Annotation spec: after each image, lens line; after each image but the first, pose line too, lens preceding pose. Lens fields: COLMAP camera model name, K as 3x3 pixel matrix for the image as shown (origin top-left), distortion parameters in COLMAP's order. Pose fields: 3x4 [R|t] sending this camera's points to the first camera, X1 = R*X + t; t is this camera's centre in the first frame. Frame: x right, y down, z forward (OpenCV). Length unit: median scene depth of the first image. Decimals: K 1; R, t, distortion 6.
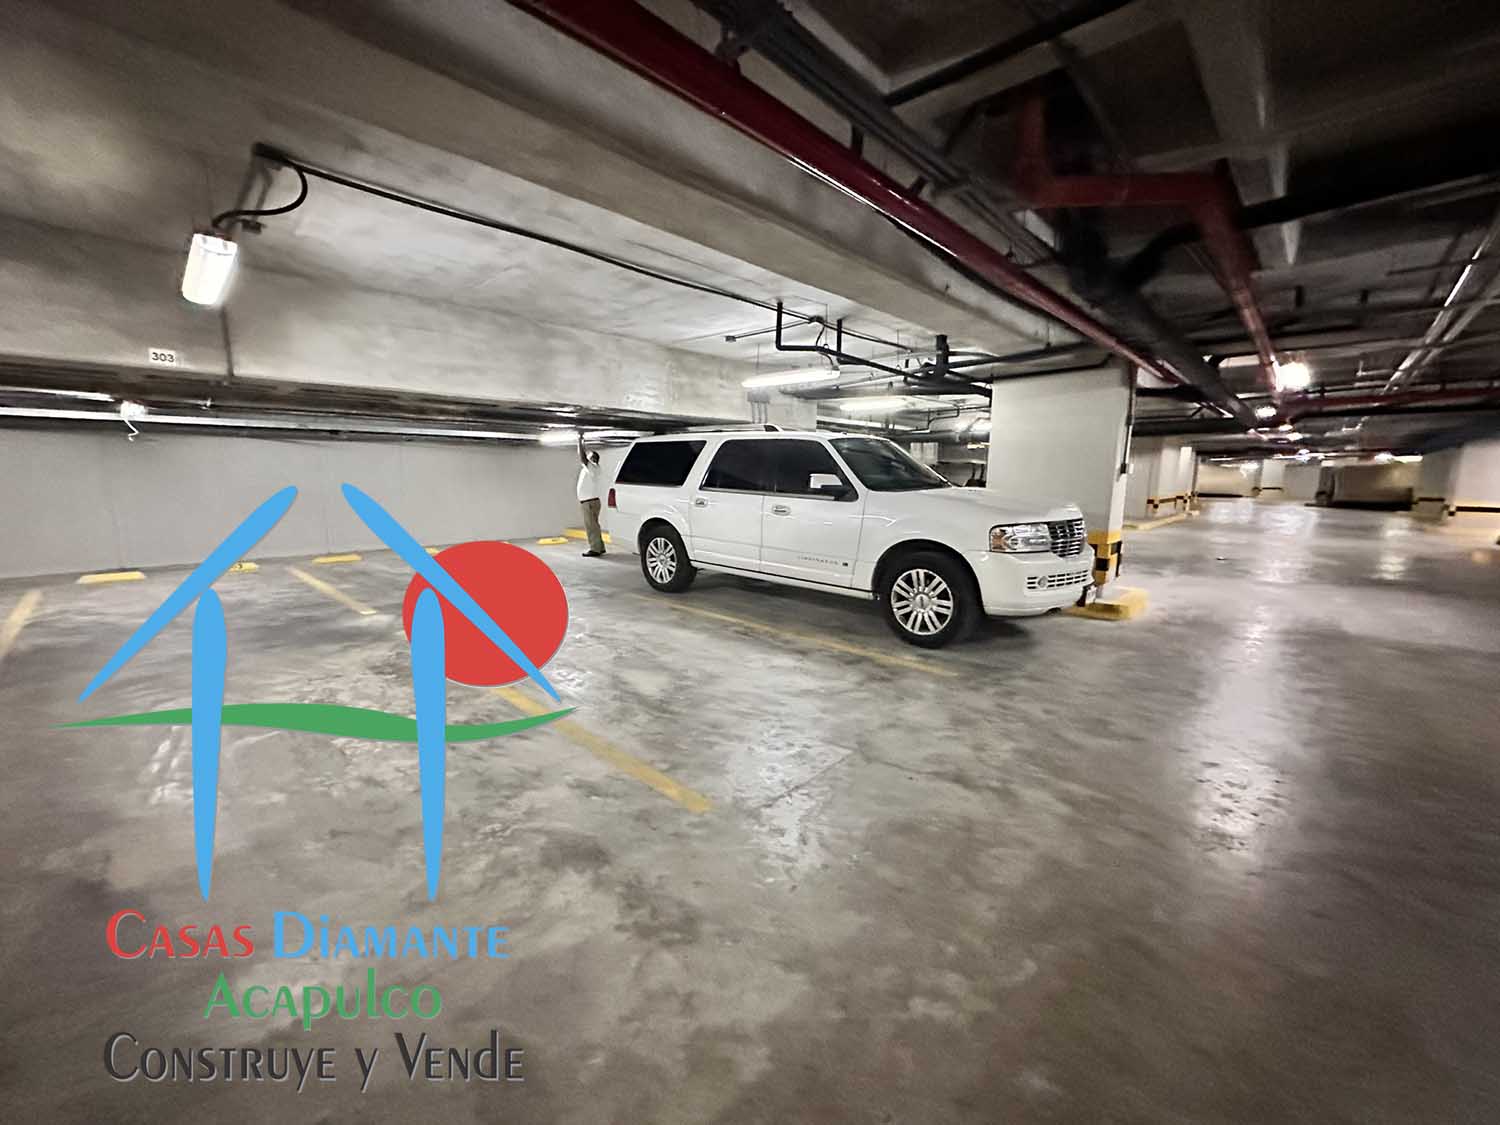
lens RADIAL K [[597.0, 0, 755.6], [0, 597.0, 562.1], [0, 0, 1]] dist [-0.000521, 0.000134]
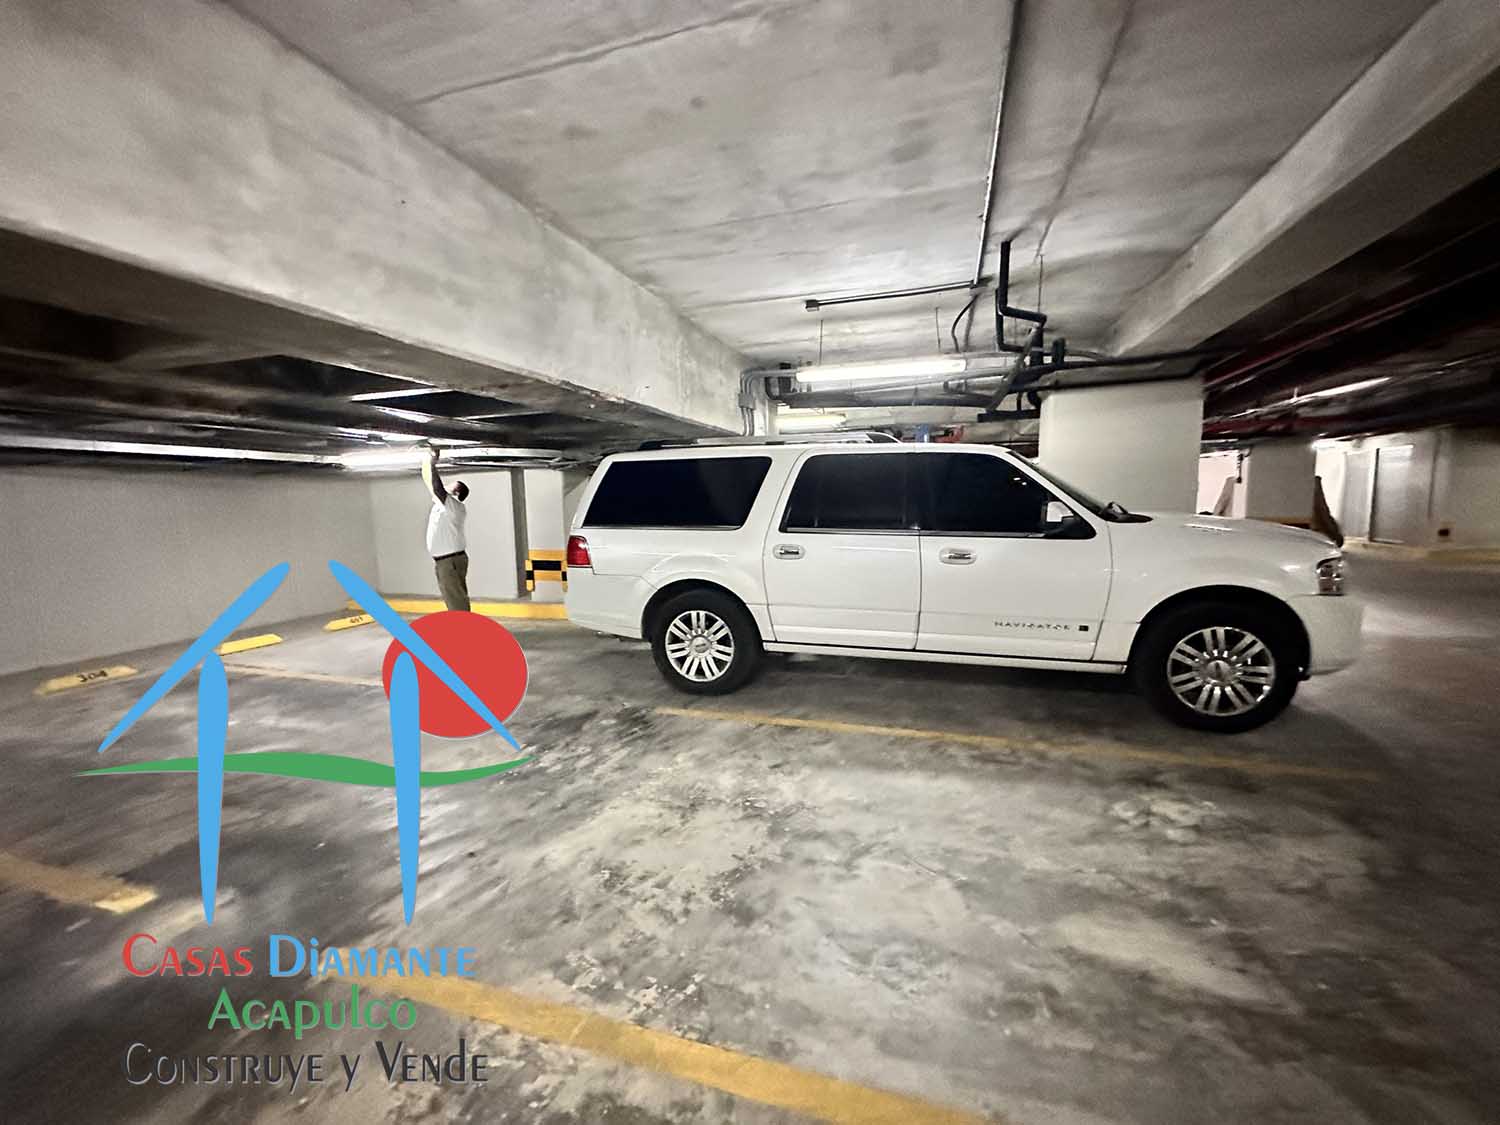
lens RADIAL K [[597.0, 0, 749.4], [0, 597.0, 560.4], [0, 0, 1]] dist [-0.000521, 0.000134]
pose [[0.898945, -0.071384, 0.432207, -0.407527], [0.093265, 0.995201, -0.029612, -0.075037], [-0.428019, 0.066929, 0.901288, 0.438264]]
